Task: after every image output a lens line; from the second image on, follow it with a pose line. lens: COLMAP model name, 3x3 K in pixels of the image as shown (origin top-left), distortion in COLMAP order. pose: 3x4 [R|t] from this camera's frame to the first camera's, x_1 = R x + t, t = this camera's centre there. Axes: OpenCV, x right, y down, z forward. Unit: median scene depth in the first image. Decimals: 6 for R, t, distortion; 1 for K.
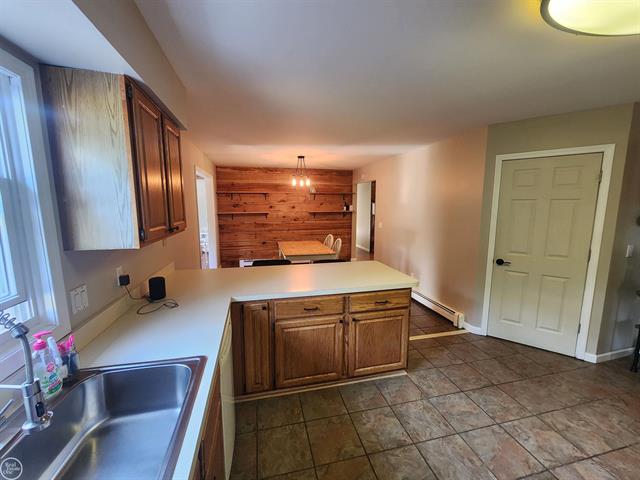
lens RADIAL K [[263.7, 0, 318.3], [0, 263.7, 241.3], [0, 0, 1]] dist [-0.001656, -0.000268]
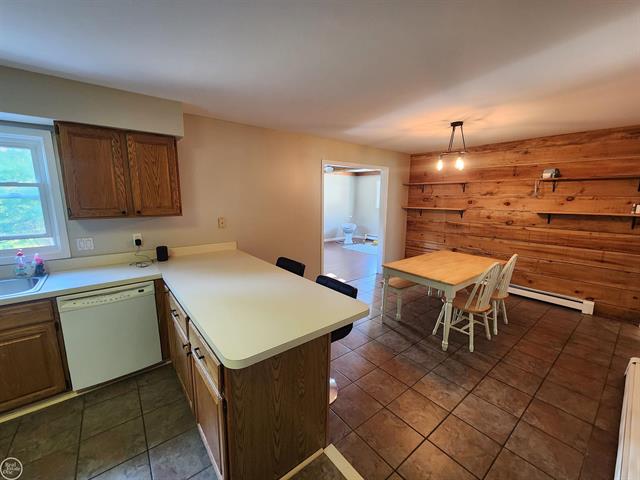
lens RADIAL K [[263.7, 0, 319.6], [0, 263.7, 240.6], [0, 0, 1]] dist [-0.001656, -0.000268]
pose [[0.423880, 0.153153, -0.892676, 0.301609], [-0.135507, 0.985230, 0.104688, -0.046960], [0.895524, 0.076589, 0.438373, 0.329730]]
